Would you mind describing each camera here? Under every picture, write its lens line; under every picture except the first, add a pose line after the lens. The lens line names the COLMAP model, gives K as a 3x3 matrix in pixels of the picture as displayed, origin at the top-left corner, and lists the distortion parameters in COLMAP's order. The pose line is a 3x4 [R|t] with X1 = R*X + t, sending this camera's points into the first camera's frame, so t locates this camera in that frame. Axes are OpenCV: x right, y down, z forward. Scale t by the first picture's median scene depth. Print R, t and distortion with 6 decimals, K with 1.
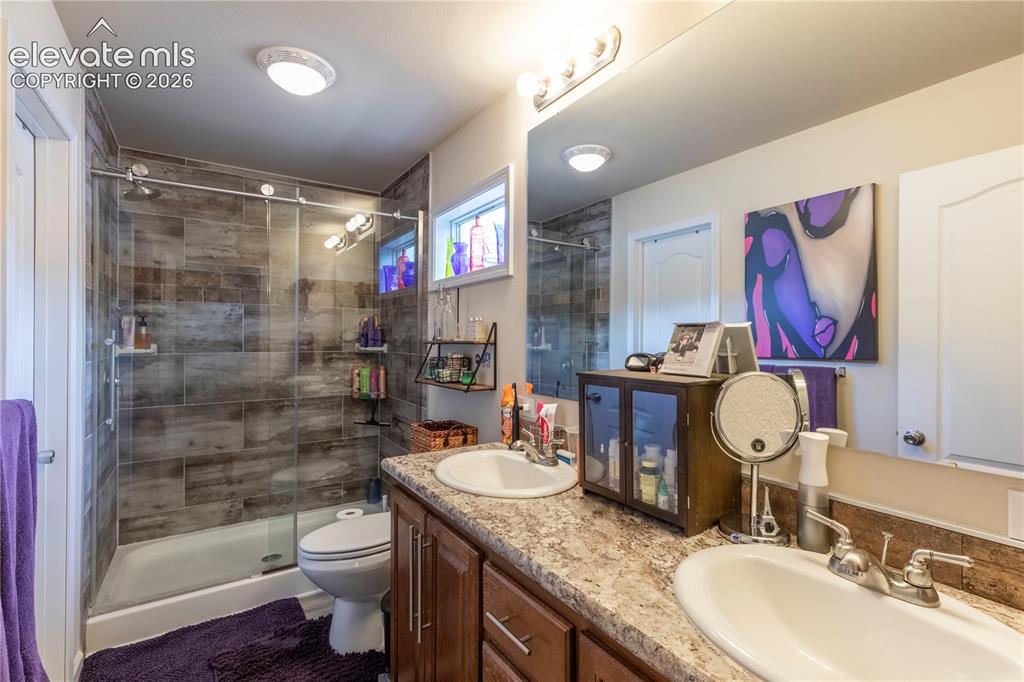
lens RADIAL K [[469.9, 0, 513.4], [0, 469.9, 340.1], [0, 0, 1]] dist [0.002211, -0.000099]
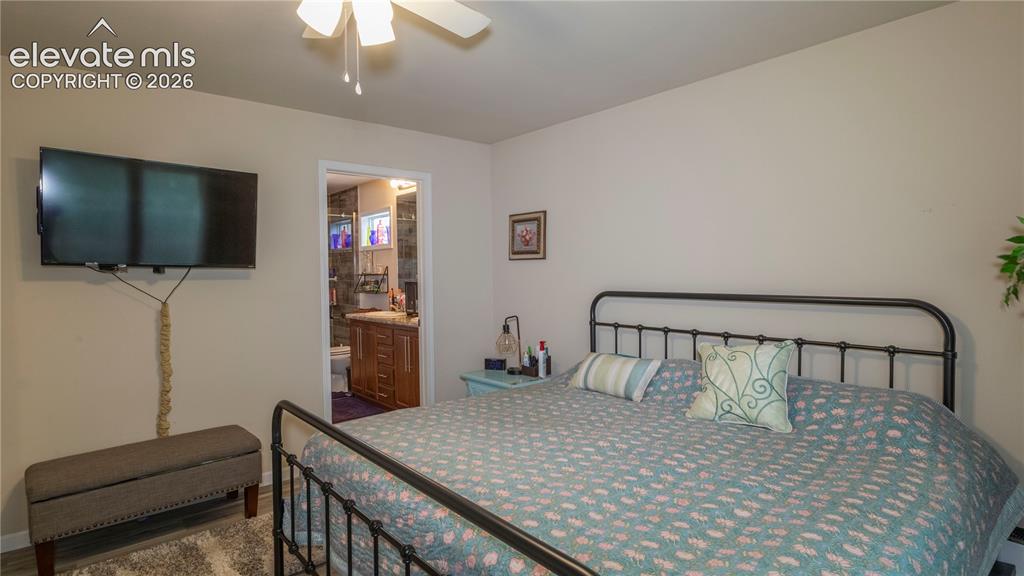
lens RADIAL K [[541.9, 0, 514.9], [0, 541.9, 282.0], [0, 0, 1]] dist [0.004973, 0.000186]
pose [[0.993423, -0.021271, 0.112507, 0.268448], [0.019376, 0.999652, 0.017911, 0.007568], [-0.112849, -0.015613, 0.993490, -1.692383]]
